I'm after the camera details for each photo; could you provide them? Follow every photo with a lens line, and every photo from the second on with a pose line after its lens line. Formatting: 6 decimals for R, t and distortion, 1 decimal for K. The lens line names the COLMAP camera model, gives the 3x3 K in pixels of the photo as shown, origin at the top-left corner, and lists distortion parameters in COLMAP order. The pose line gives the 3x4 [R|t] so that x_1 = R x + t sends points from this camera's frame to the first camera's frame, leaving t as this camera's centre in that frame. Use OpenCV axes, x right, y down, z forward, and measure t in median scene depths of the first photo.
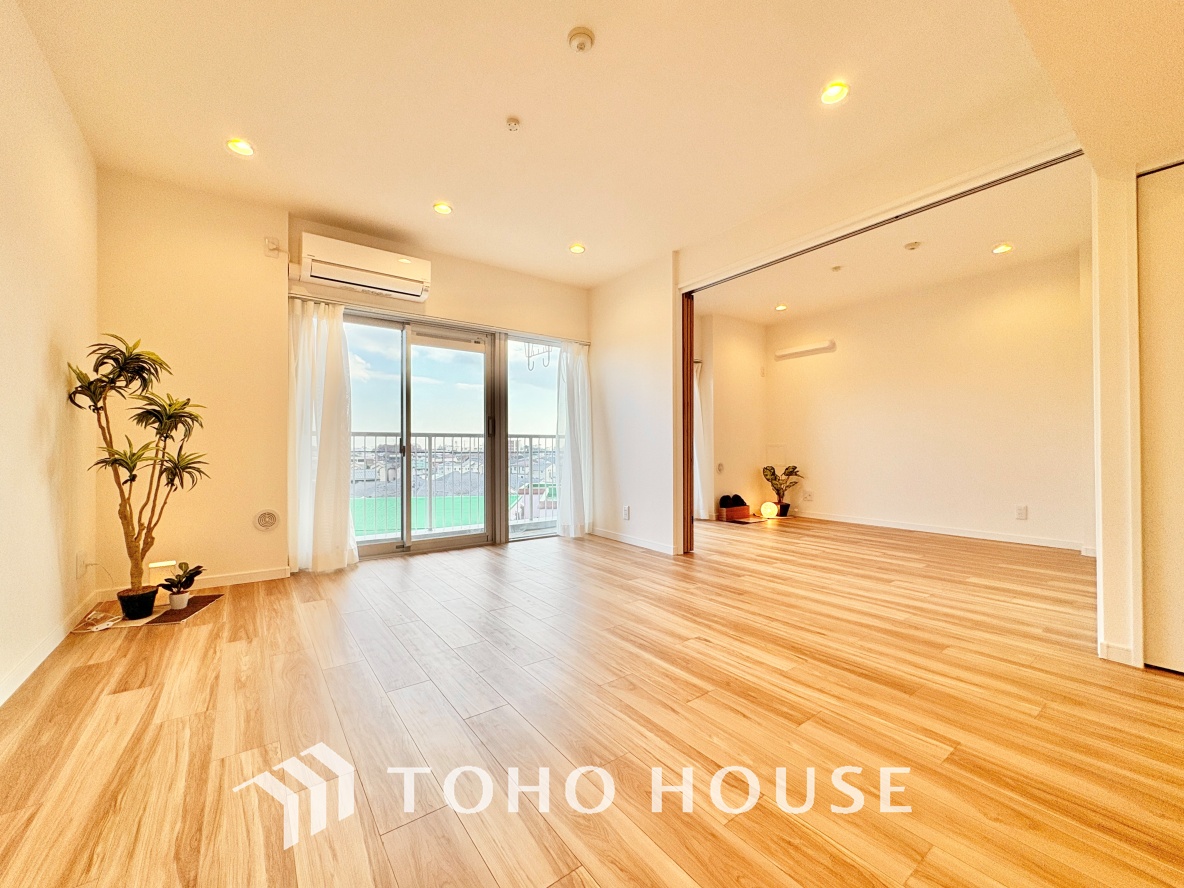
lens RADIAL K [[472.1, 0, 591.2], [0, 472.1, 443.5], [0, 0, 1]] dist [-0.000292, 0.000436]
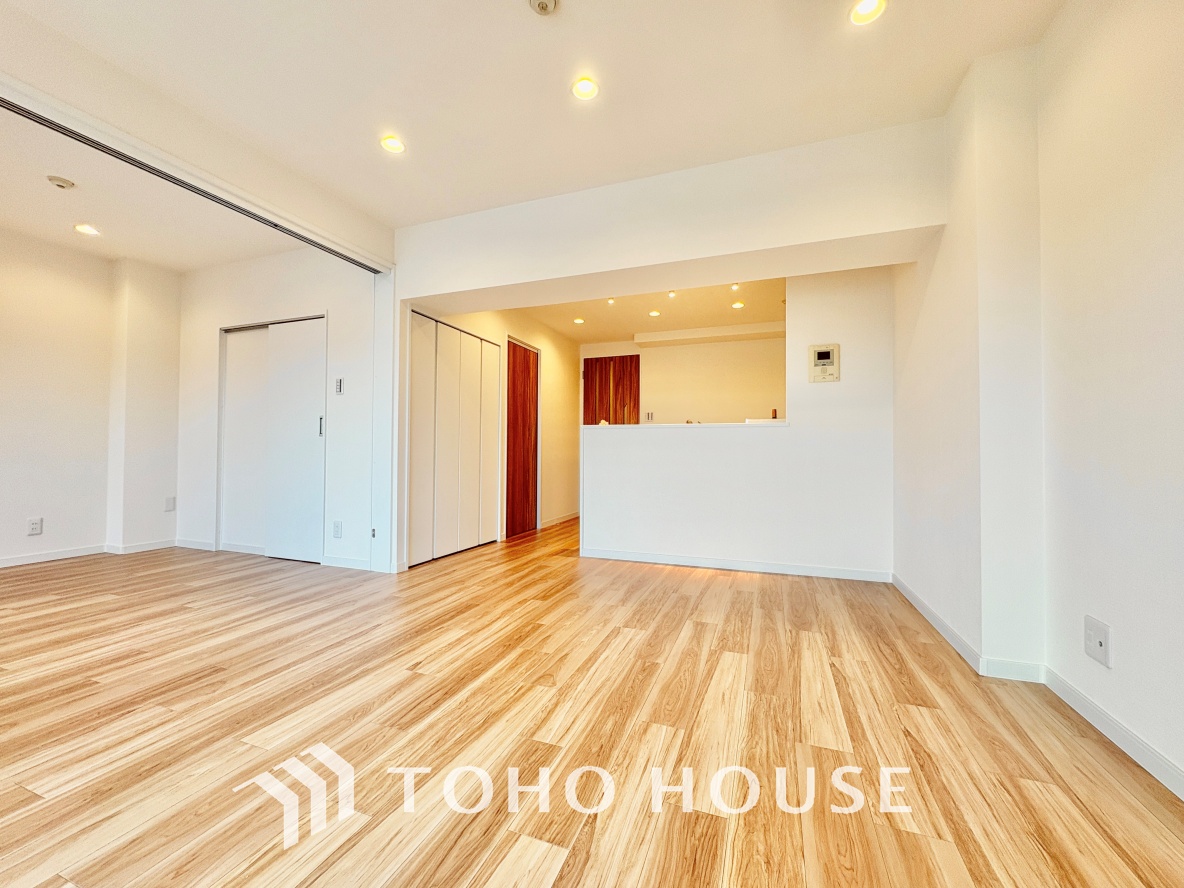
lens RADIAL K [[472.1, 0, 591.2], [0, 472.1, 445.4], [0, 0, 1]] dist [-0.000292, 0.000436]
pose [[-0.542279, 0.013663, 0.840088, -0.728687], [-0.012865, 0.999616, -0.024562, 0.011511], [-0.840100, -0.024127, -0.541894, 1.248614]]
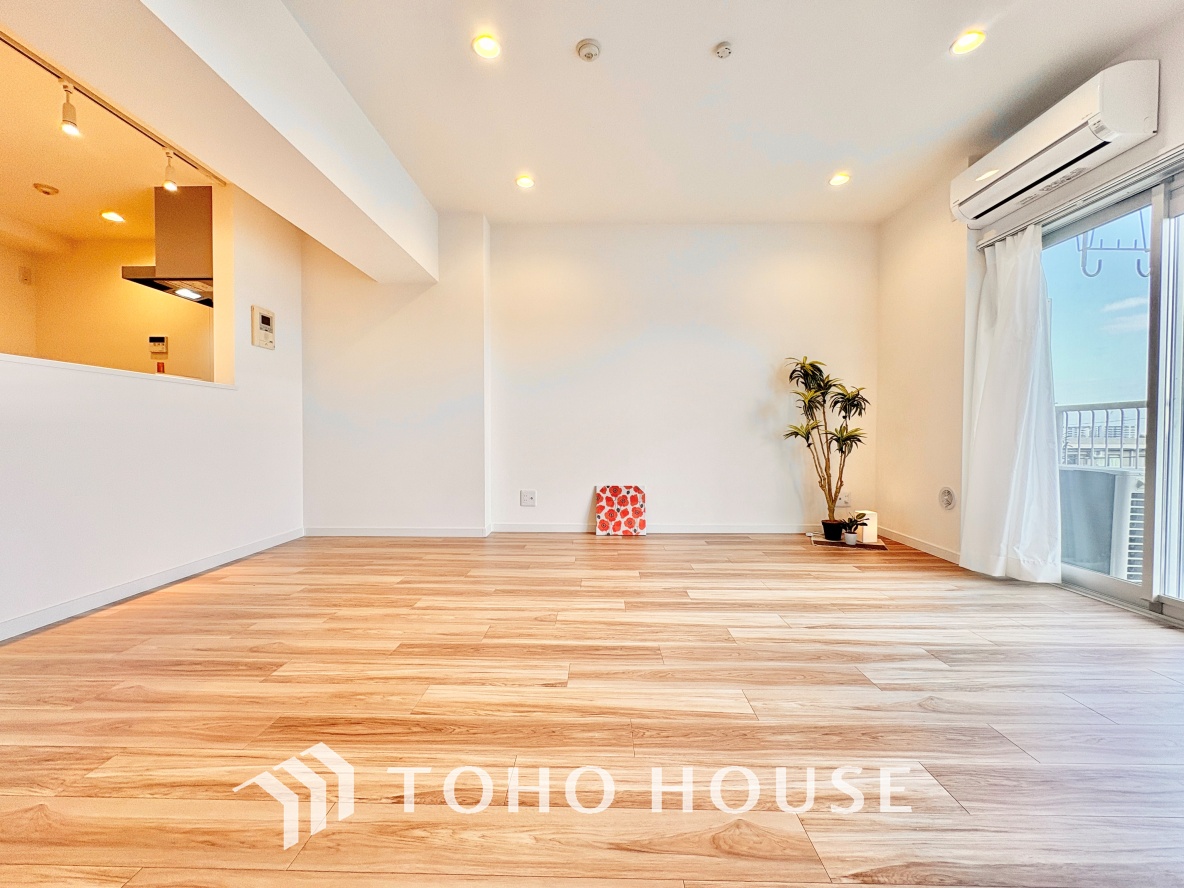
lens RADIAL K [[472.1, 0, 591.2], [0, 472.1, 445.3], [0, 0, 1]] dist [-0.000292, 0.000436]
pose [[-0.607874, 0.020134, -0.793778, 0.781467], [0.008033, 0.999783, 0.019207, 0.044087], [0.793992, 0.005299, -0.607904, 1.511706]]
